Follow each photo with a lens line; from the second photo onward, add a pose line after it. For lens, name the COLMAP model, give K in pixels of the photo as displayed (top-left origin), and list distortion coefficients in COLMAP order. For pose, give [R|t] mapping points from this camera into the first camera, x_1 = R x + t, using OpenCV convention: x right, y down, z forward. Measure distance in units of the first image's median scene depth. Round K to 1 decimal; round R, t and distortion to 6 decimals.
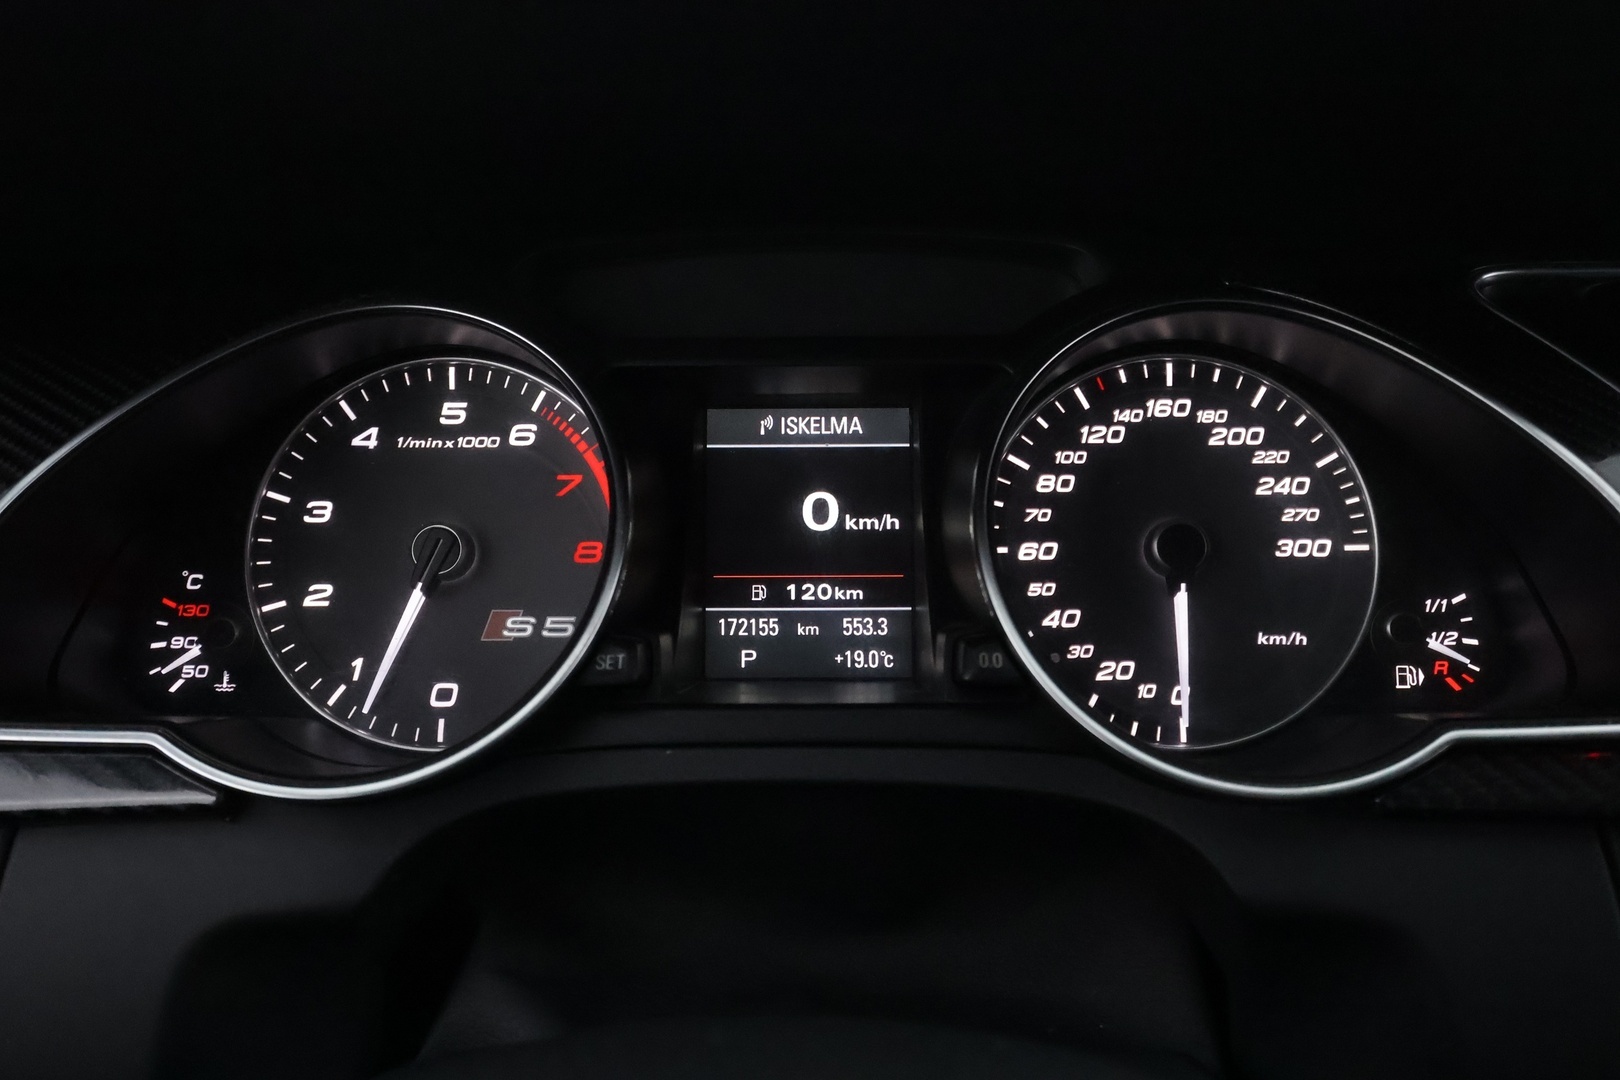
lens RADIAL K [[1267.9, 0, 800.2], [0, 1267.9, 523.4], [0, 0, 1]] dist [-0.005950, 0.001466]
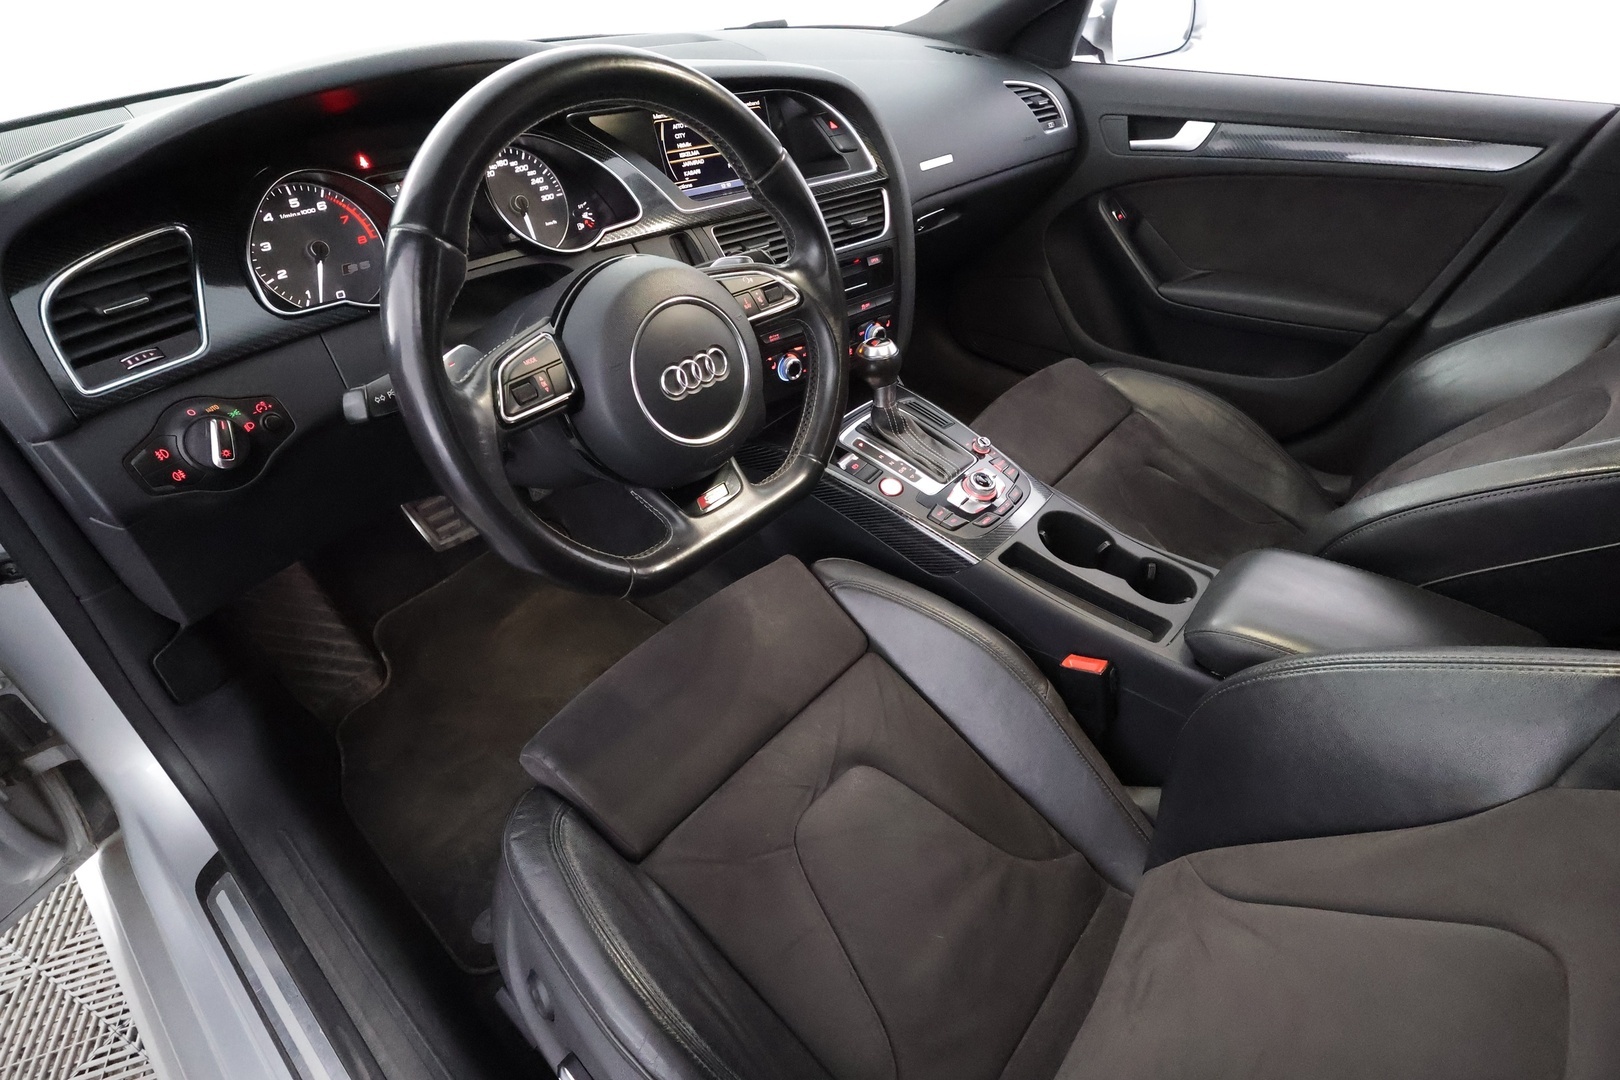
lens RADIAL K [[736.6, 0, 821.3], [0, 736.6, 547.6], [0, 0, 1]] dist [-0.000169, 0.000605]
pose [[0.637965, -0.480186, 0.602015, -0.960373], [0.151358, 0.844712, 0.513373, -0.106929], [-0.755044, -0.236394, 0.611577, -1.301161]]
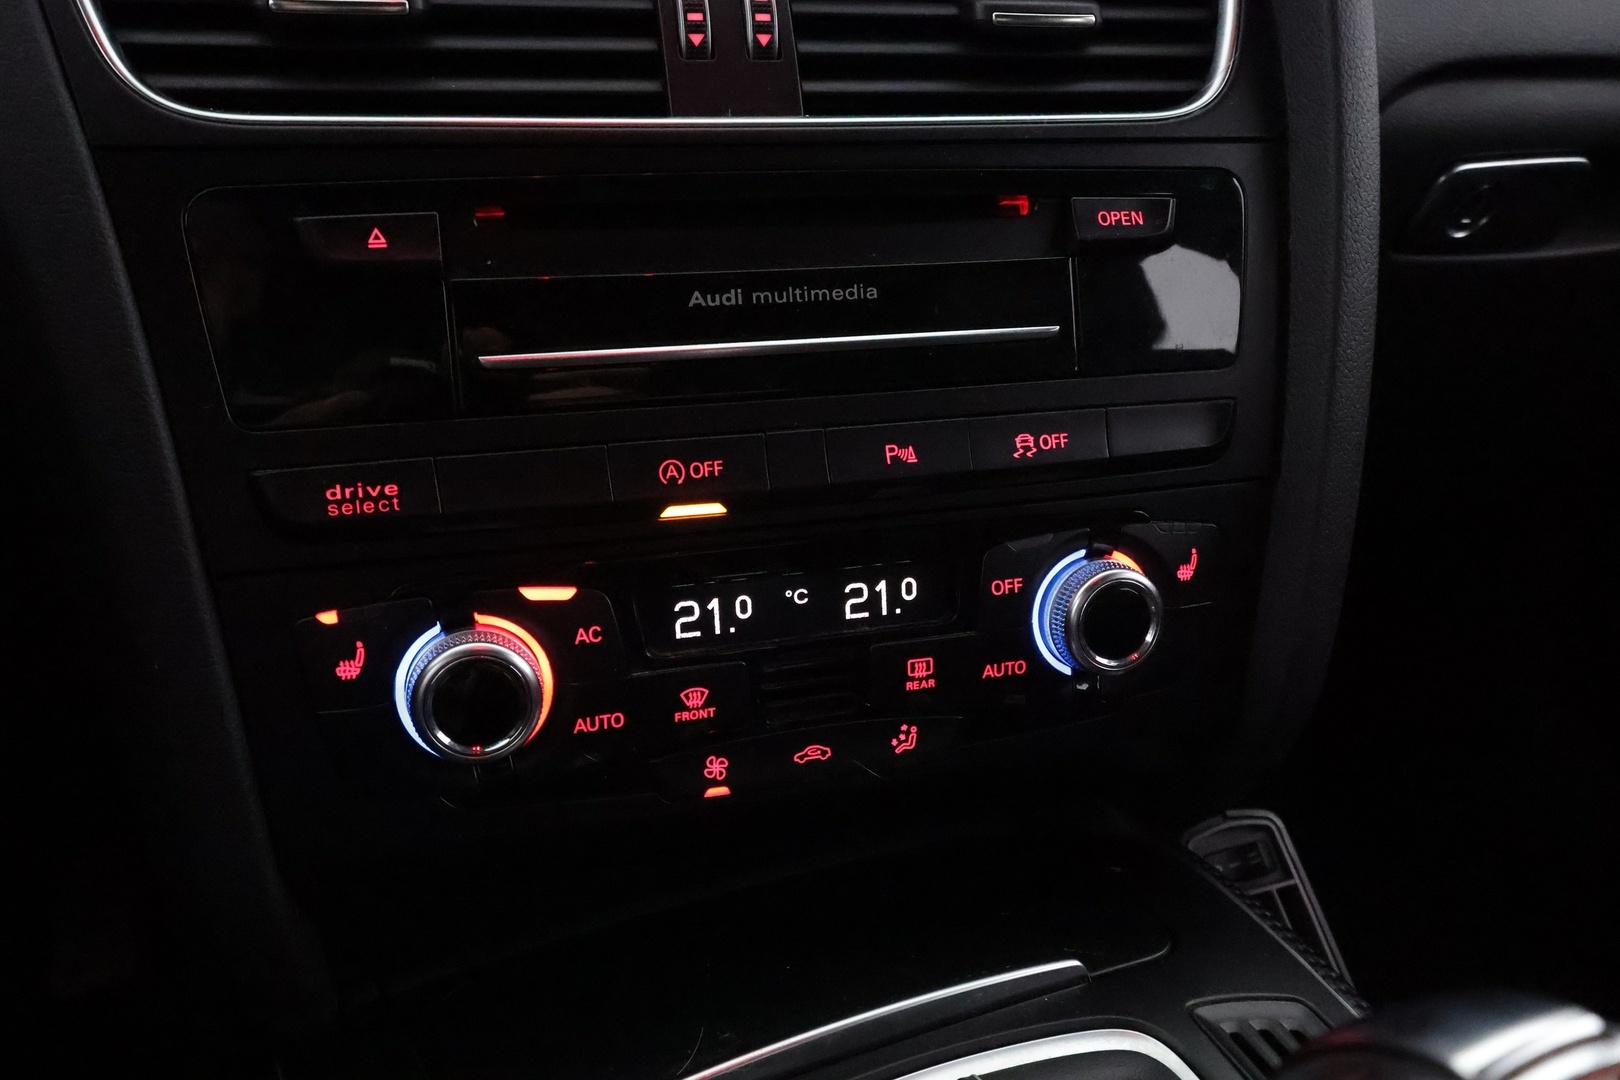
lens RADIAL K [[1267.9, 0, 815.1], [0, 1267.9, 541.9], [0, 0, 1]] dist [-0.005950, 0.001466]
pose [[0.897035, -0.129812, 0.422466, 0.771605], [0.092914, 0.989920, 0.106887, 0.546504], [-0.432083, -0.056628, 0.900054, -0.212495]]
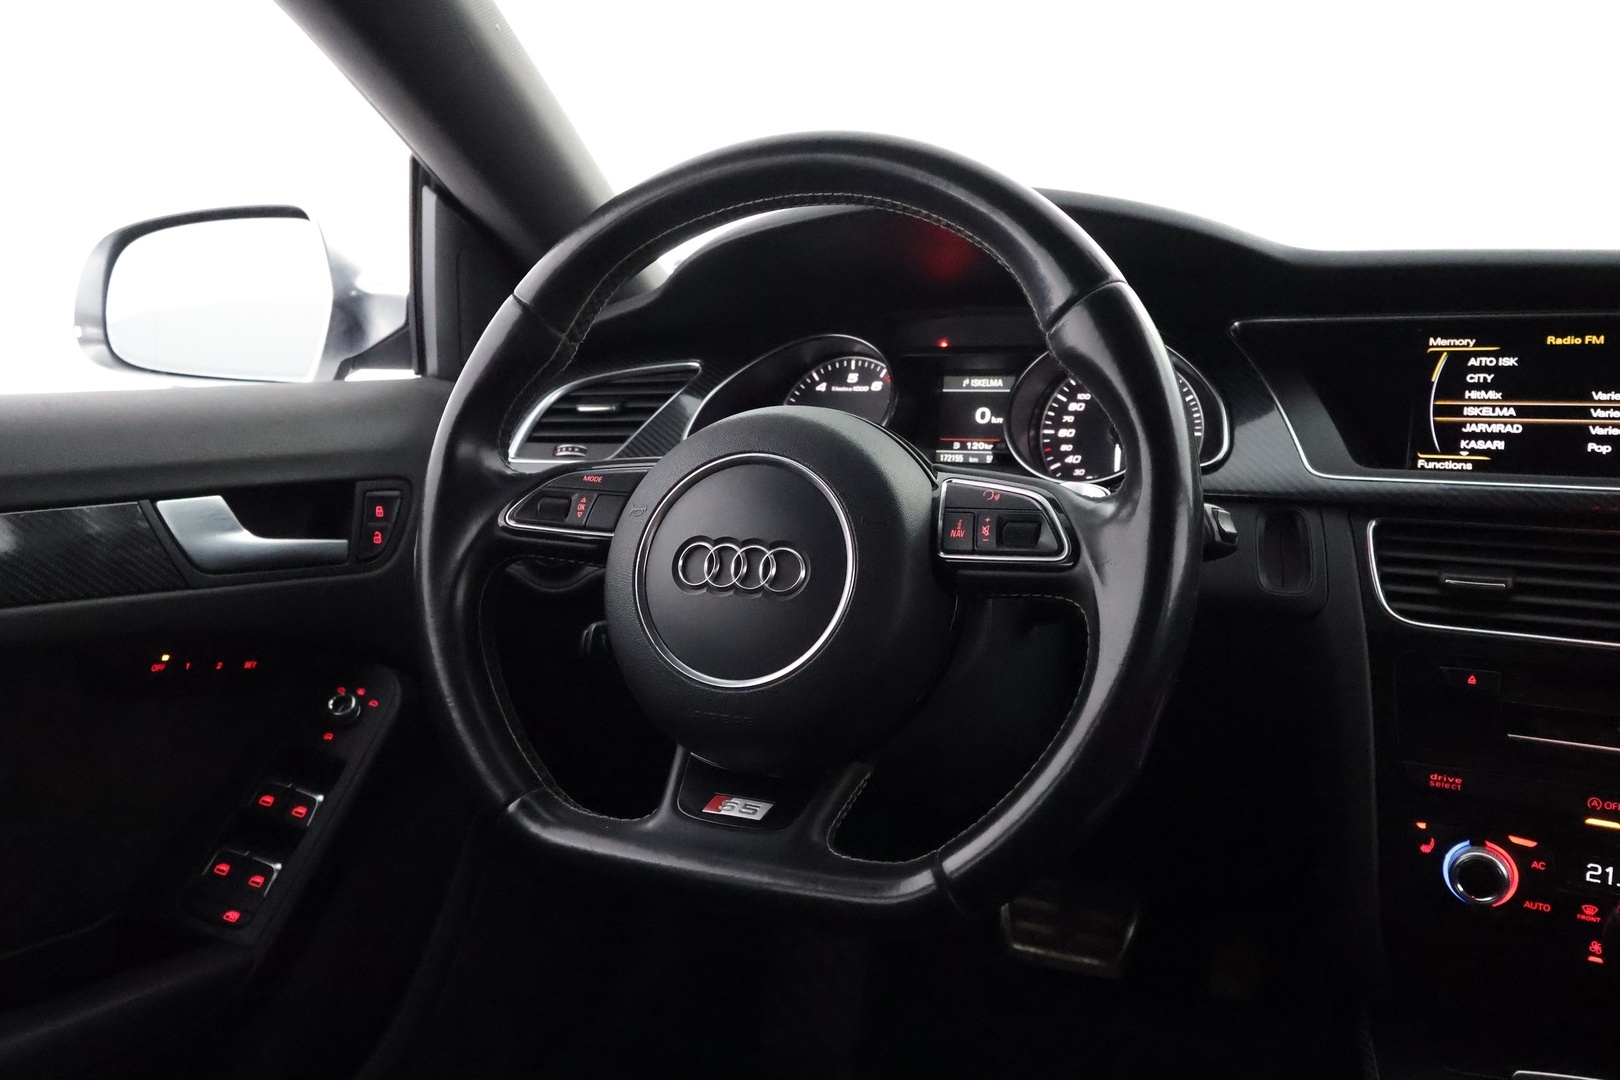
lens RADIAL K [[1267.9, 0, 810.8], [0, 1267.9, 545.3], [0, 0, 1]] dist [-0.005950, 0.001466]
pose [[0.927197, 0.056288, -0.370322, 0.657265], [-0.072604, 0.996902, -0.030257, 0.354803], [0.367471, 0.054941, 0.928411, -1.498126]]
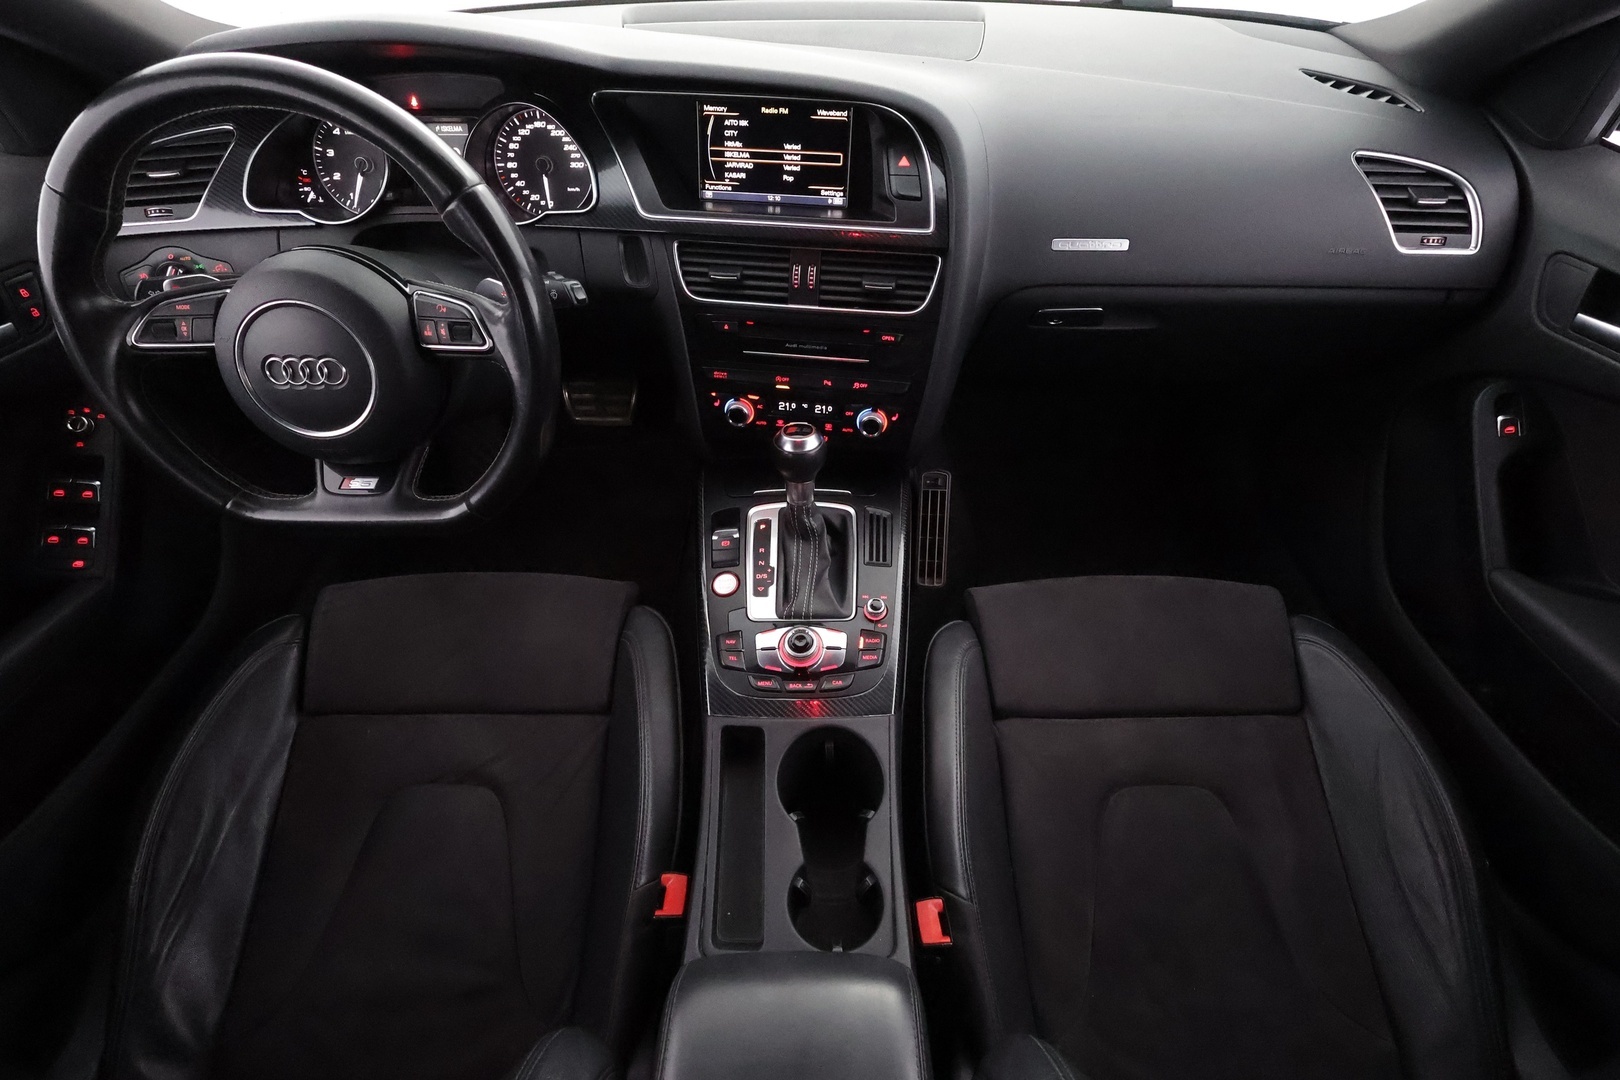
lens RADIAL K [[736.6, 0, 811.5], [0, 736.6, 545.7], [0, 0, 1]] dist [-0.000169, 0.000605]
pose [[0.999534, -0.009731, 0.028930, 1.068613], [-0.007287, 0.844328, 0.535778, -0.221061], [-0.029640, -0.535739, 0.843863, -1.687246]]
